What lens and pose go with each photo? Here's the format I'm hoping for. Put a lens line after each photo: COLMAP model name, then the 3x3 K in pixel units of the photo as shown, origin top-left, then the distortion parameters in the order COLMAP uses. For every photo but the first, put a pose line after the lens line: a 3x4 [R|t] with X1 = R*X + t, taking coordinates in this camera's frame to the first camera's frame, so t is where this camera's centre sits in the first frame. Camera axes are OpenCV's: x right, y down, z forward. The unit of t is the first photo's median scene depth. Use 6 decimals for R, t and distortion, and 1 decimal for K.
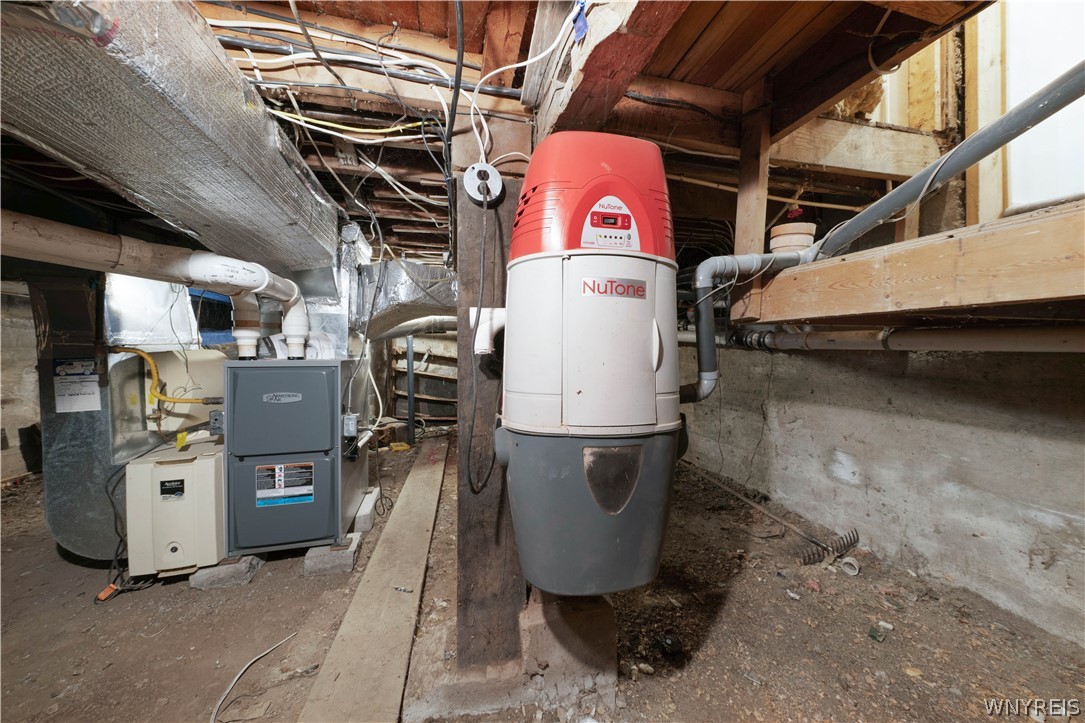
lens RADIAL K [[362.7, 0, 542.8], [0, 362.7, 353.7], [0, 0, 1]] dist [-0.002402, -0.000087]
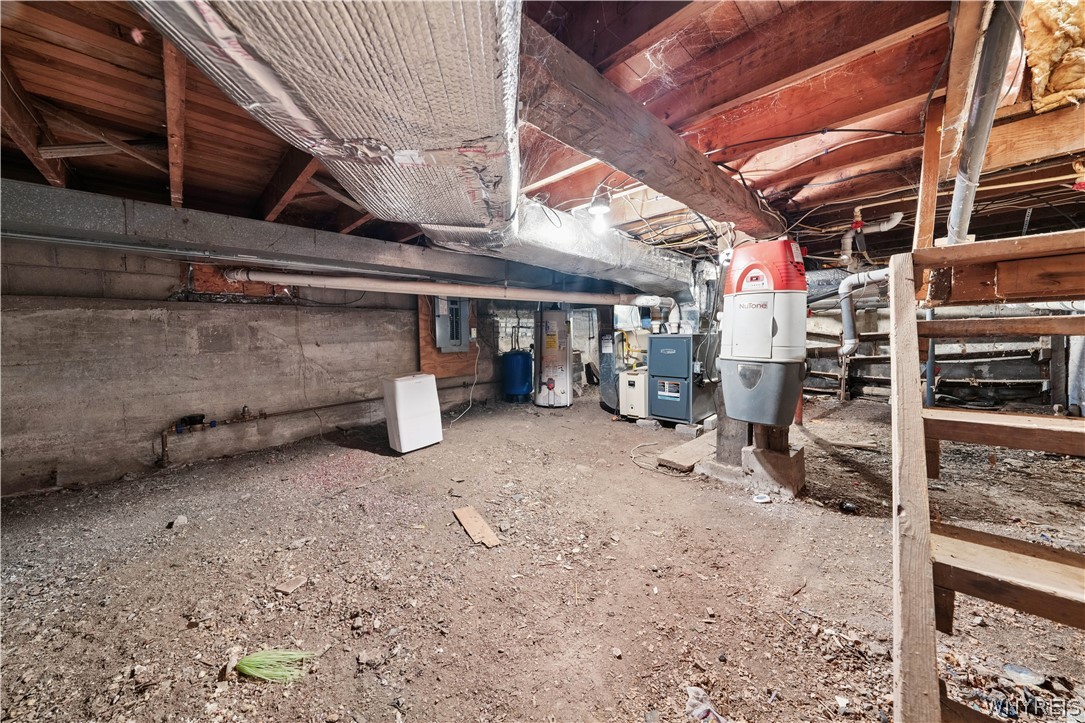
lens RADIAL K [[362.7, 0, 542.8], [0, 362.7, 353.7], [0, 0, 1]] dist [-0.002402, -0.000087]
pose [[0.508966, 0.044249, -0.859649, 0.795684], [0.011206, 0.998253, 0.058018, -0.000813], [0.860714, -0.039163, 0.507581, -0.779678]]
